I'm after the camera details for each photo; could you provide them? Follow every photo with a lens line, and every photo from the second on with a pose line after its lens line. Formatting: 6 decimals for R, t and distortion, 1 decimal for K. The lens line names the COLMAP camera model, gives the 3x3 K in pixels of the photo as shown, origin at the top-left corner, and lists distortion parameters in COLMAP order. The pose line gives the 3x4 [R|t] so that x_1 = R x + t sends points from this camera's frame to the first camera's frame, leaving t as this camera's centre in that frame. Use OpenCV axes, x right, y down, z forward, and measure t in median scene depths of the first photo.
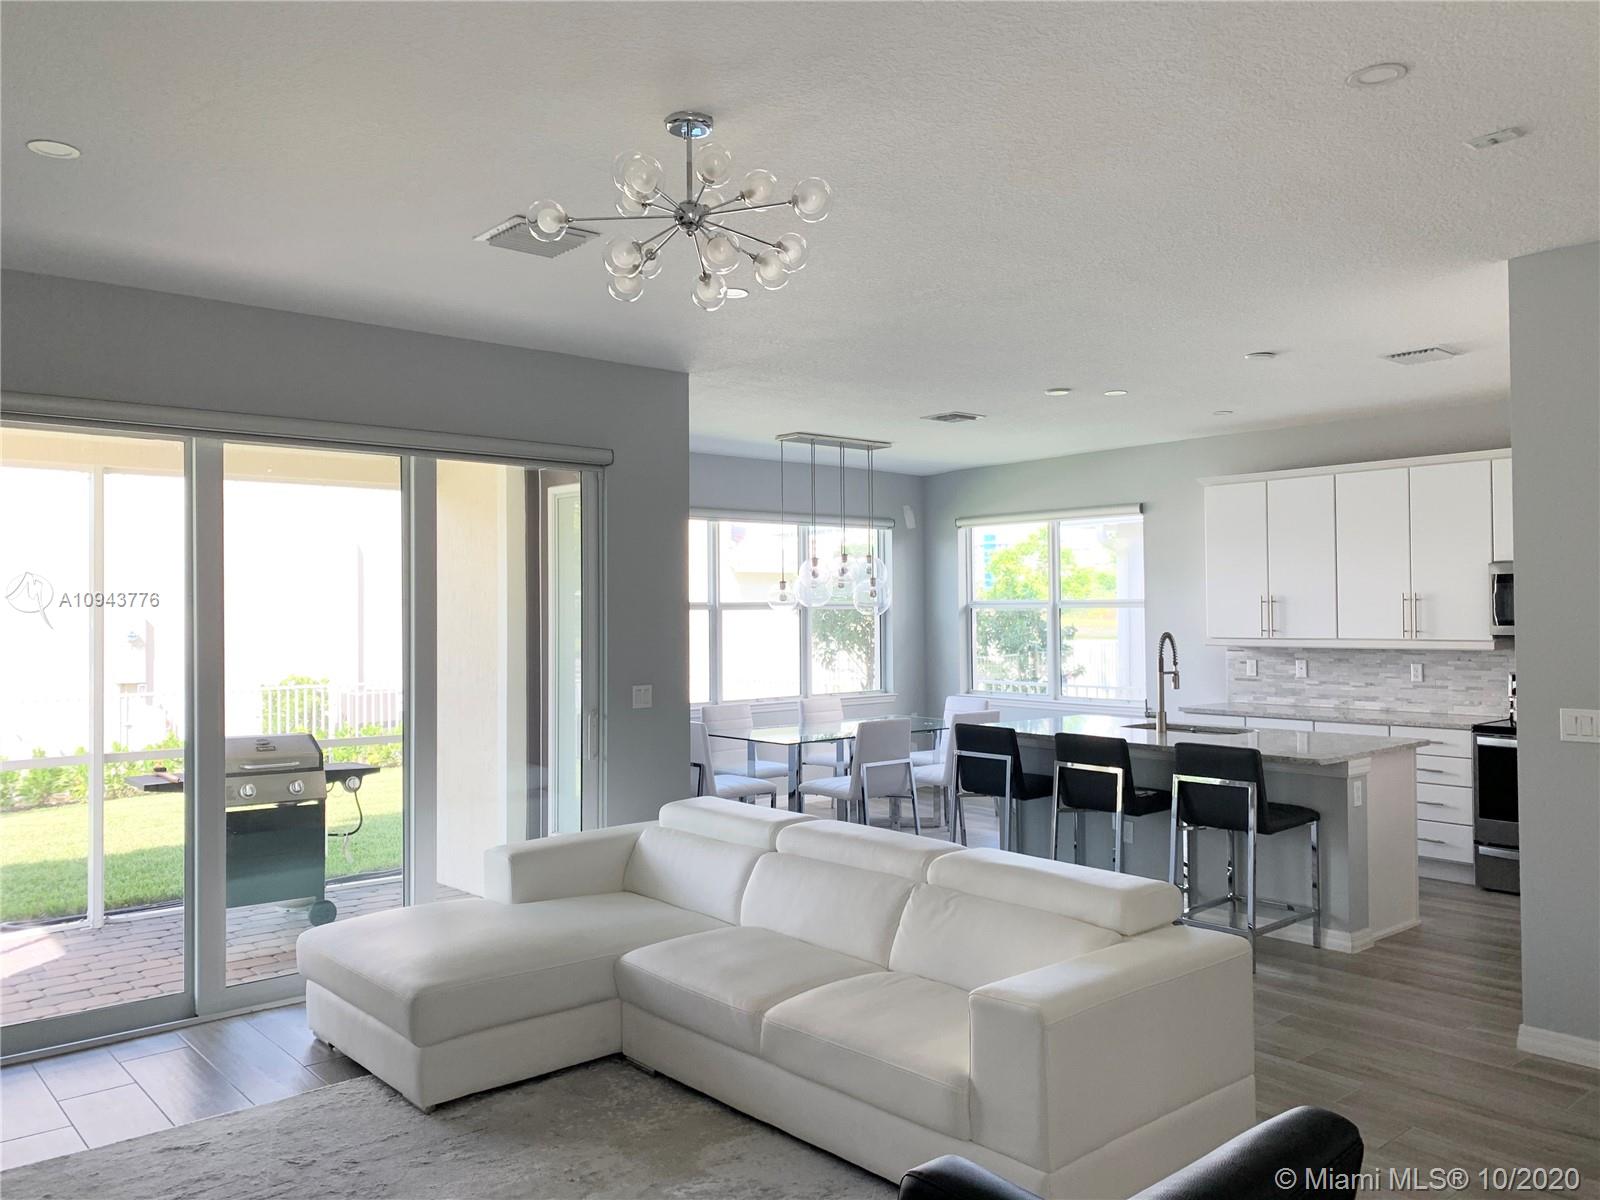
lens RADIAL K [[1231.9, 0, 793.8], [0, 1231.9, 602.5], [0, 0, 1]] dist [0.044588, -0.050793]
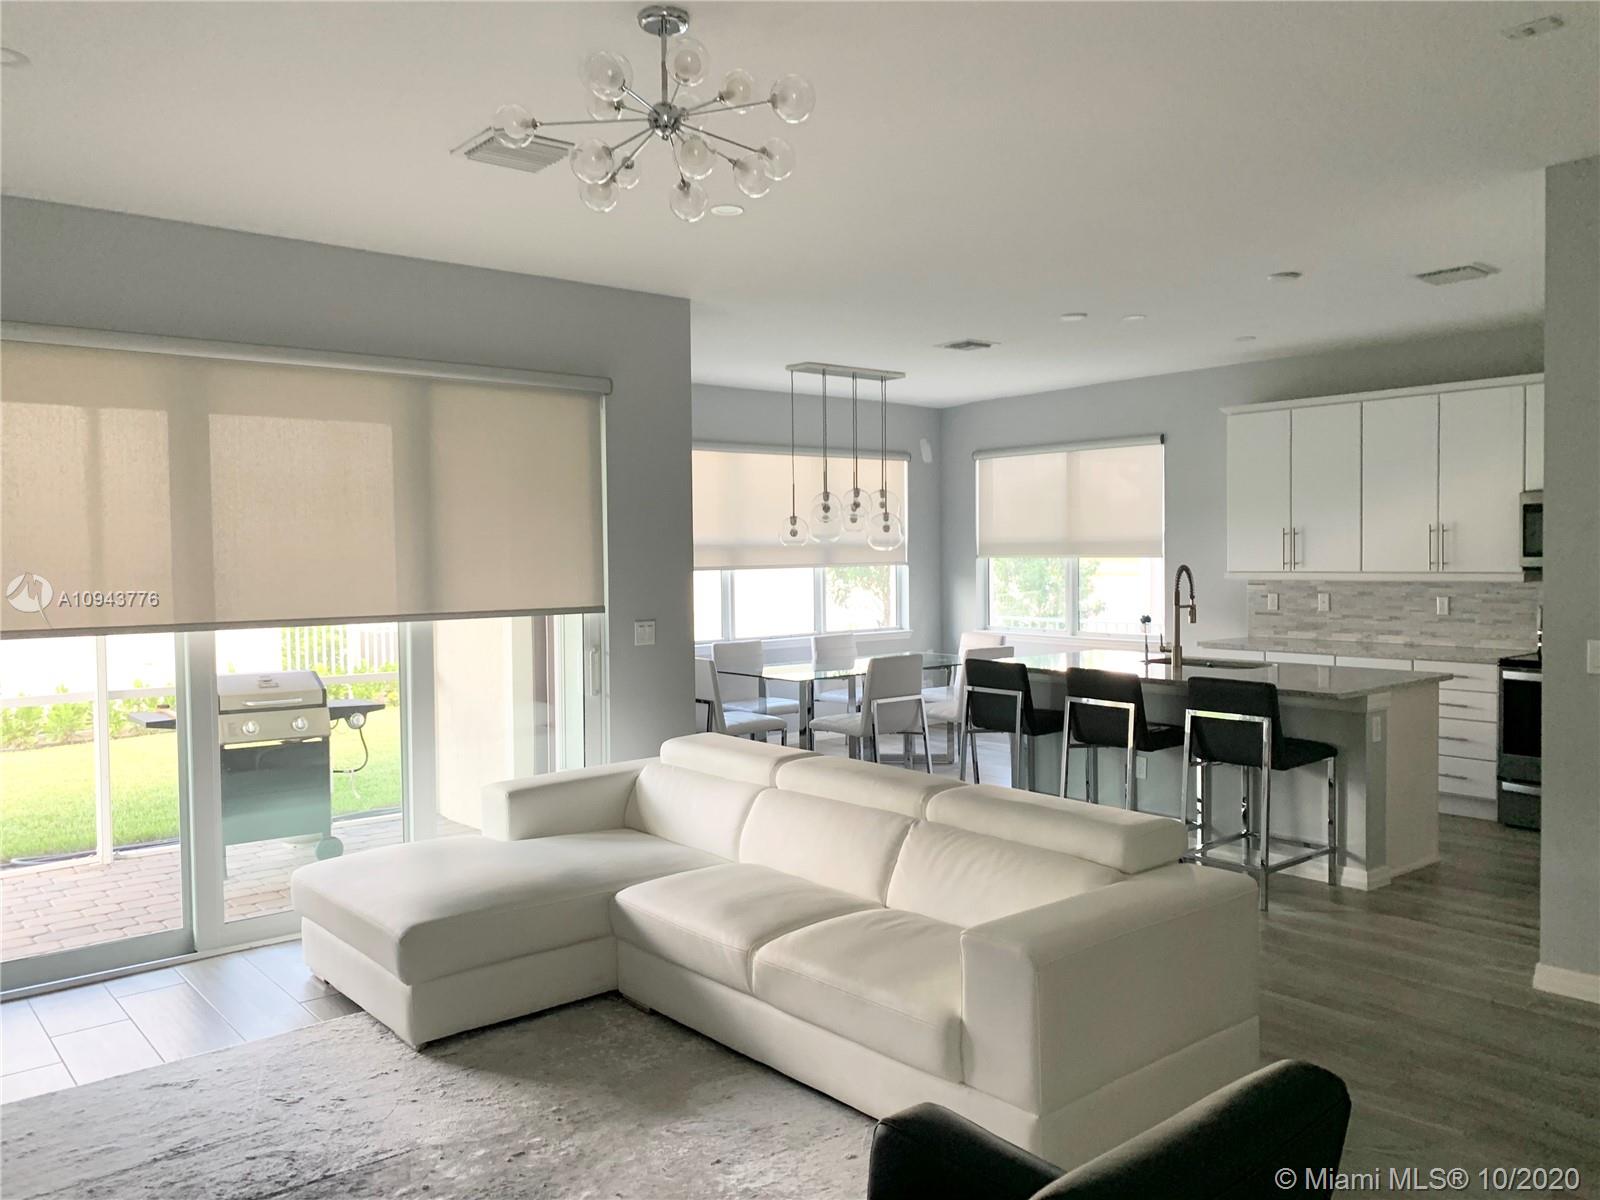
lens RADIAL K [[1231.9, 0, 798.5], [0, 1231.9, 599.9], [0, 0, 1]] dist [0.044588, -0.050793]
pose [[0.999847, -0.003255, -0.017177, 0.015072], [0.004074, 0.998847, 0.047833, 0.003807], [0.017002, -0.047896, 0.998708, 0.020101]]
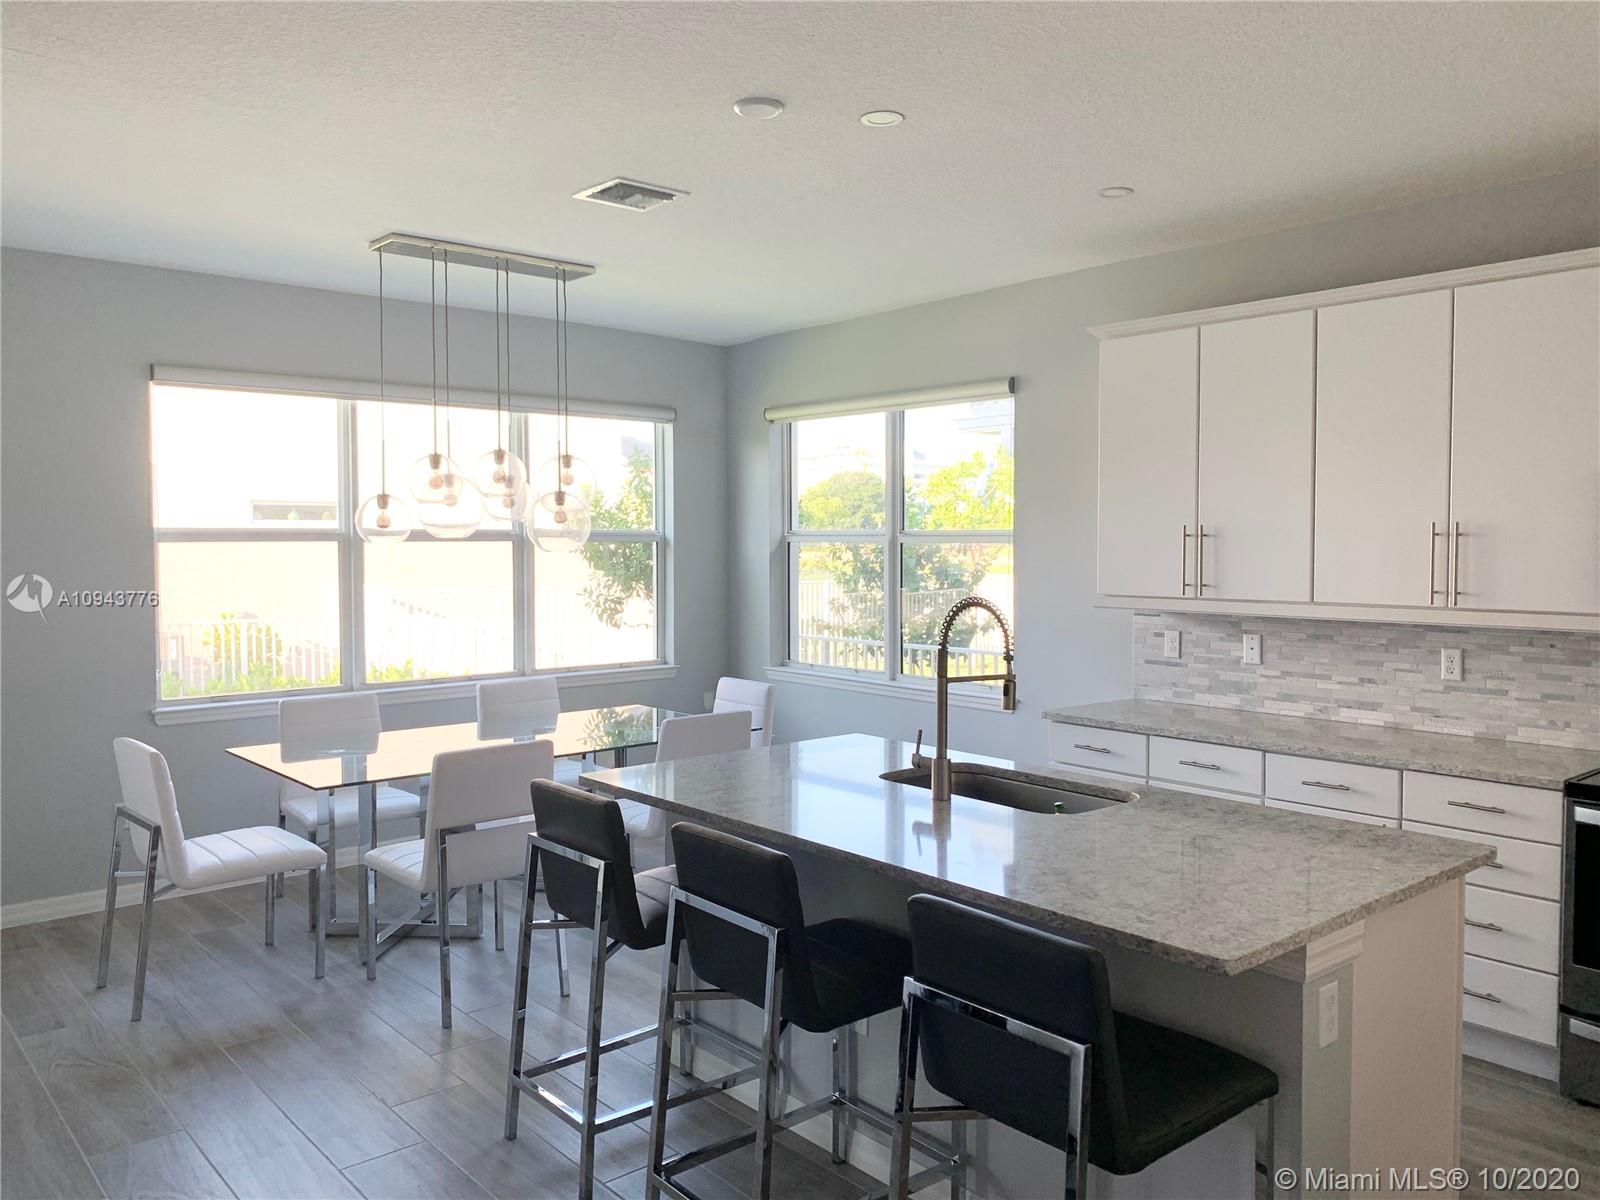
lens RADIAL K [[1231.9, 0, 787.4], [0, 1231.9, 589.6], [0, 0, 1]] dist [0.044588, -0.050793]
pose [[0.999956, 0.008686, -0.003420, 0.244166], [-0.008509, 0.998778, 0.048677, -0.002451], [0.003838, -0.048646, 0.998809, 0.528050]]
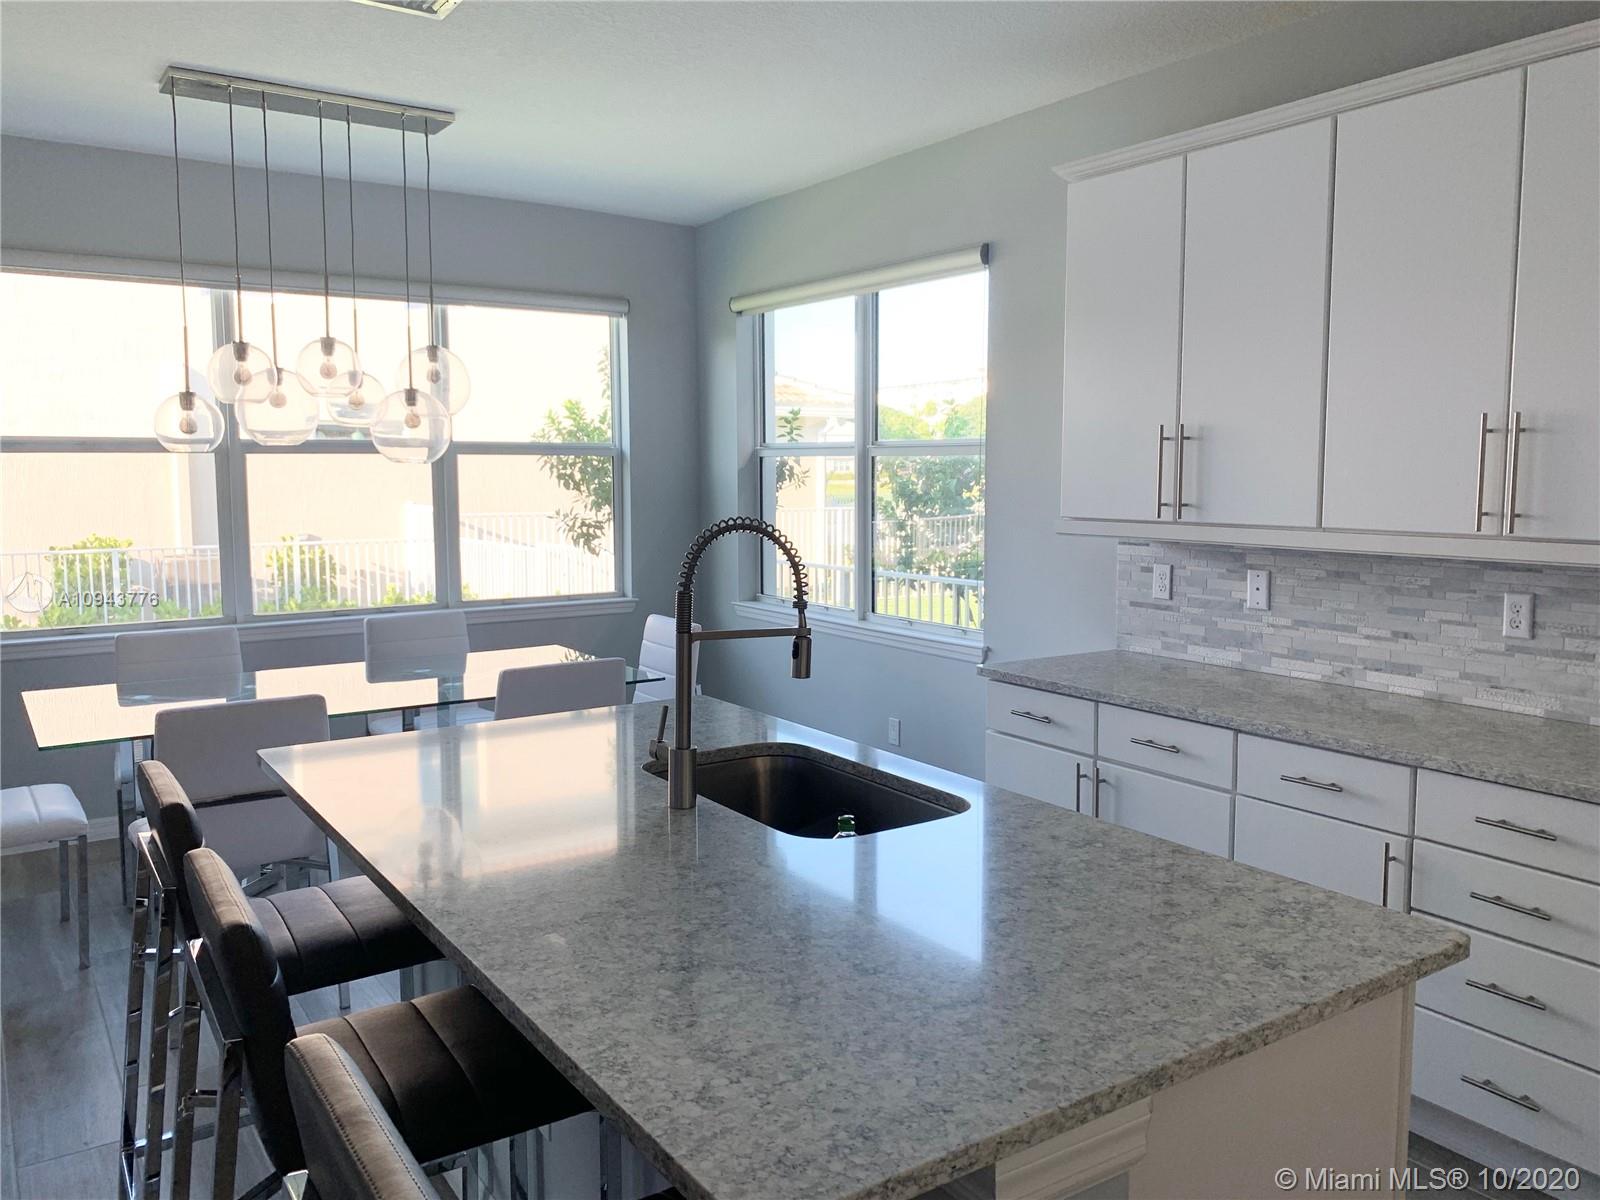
lens RADIAL K [[1231.9, 0, 784.6], [0, 1231.9, 588.1], [0, 0, 1]] dist [0.044588, -0.050793]
pose [[0.992840, 0.019927, -0.117780, 0.376920], [-0.007108, 0.994096, 0.108270, 0.006881], [0.119242, -0.106658, 0.987120, 0.691354]]
